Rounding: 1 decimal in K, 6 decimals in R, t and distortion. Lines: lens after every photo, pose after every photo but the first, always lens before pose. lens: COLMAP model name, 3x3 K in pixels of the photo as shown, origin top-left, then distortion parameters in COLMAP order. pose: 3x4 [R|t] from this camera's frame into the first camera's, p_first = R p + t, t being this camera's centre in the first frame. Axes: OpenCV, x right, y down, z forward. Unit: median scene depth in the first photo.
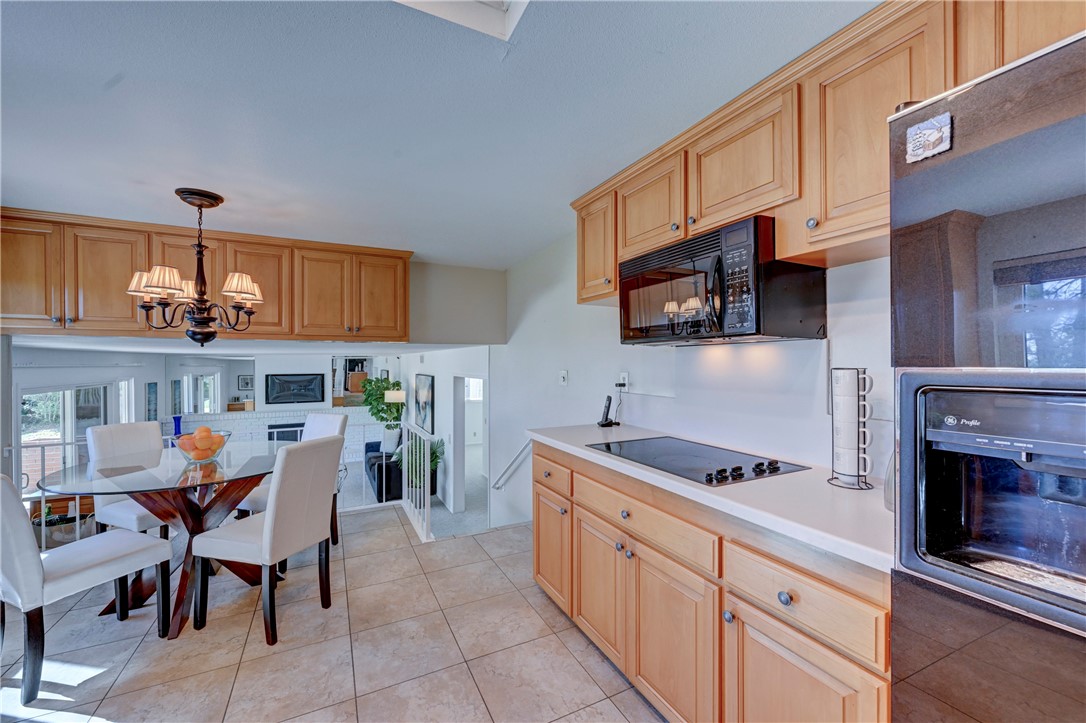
lens RADIAL K [[427.3, 0, 539.6], [0, 427.3, 362.3], [0, 0, 1]] dist [-0.000735, -0.000144]
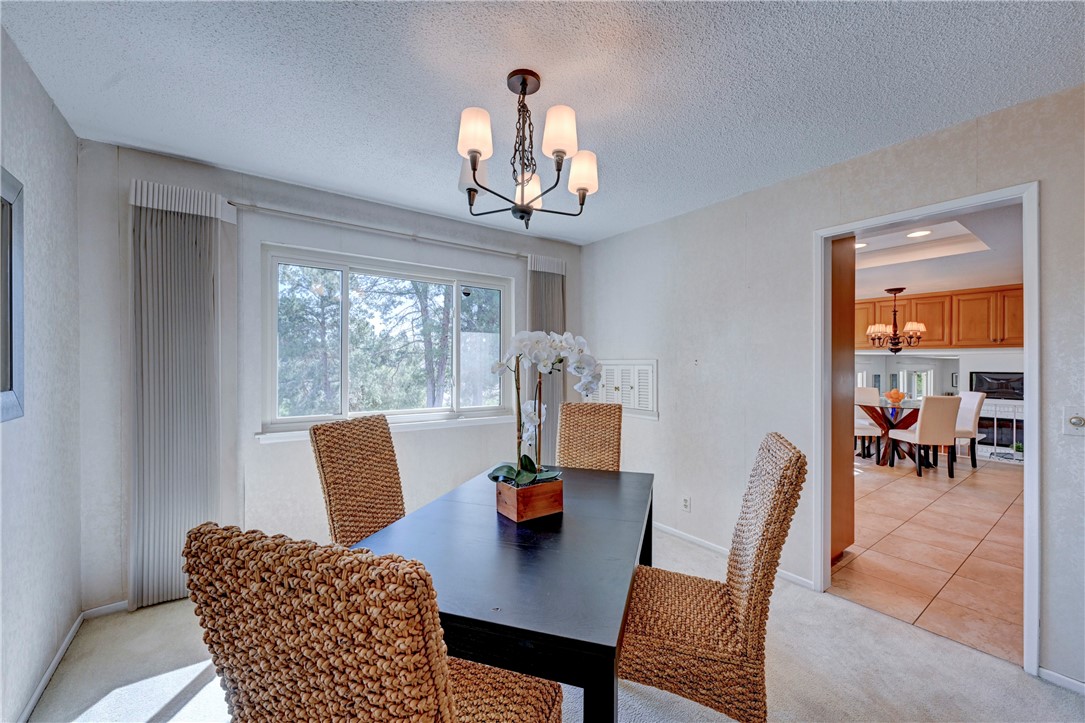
lens RADIAL K [[426.9, 0, 540.3], [0, 426.9, 361.9], [0, 0, 1]] dist [-0.000735, -0.000144]
pose [[0.162443, 0.005750, -0.986701, 1.131159], [-0.003654, 0.999980, 0.005226, -0.000601], [0.986711, 0.002756, 0.162461, -1.222655]]
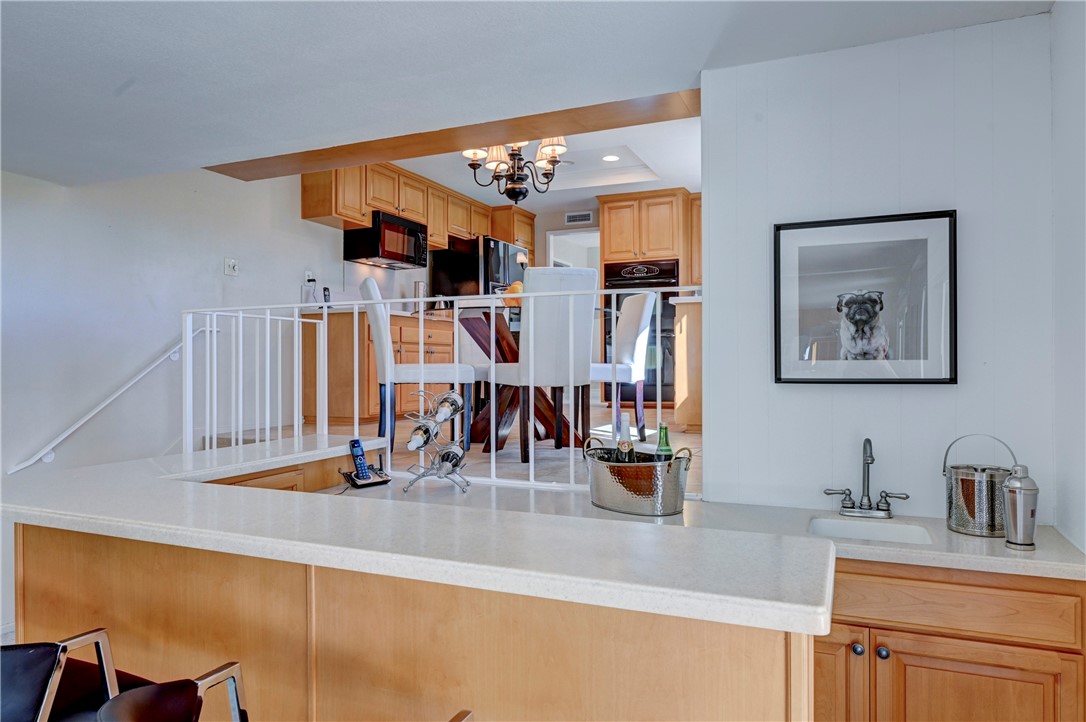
lens RADIAL K [[718.6, 0, 542.1], [0, 718.6, 361.8], [0, 0, 1]] dist [0.002945, 0.000153]
pose [[-0.643868, 0.009535, 0.765077, -2.117586], [0.008100, 0.999951, -0.005646, 0.348527], [-0.765094, 0.002562, -0.643914, 2.035014]]
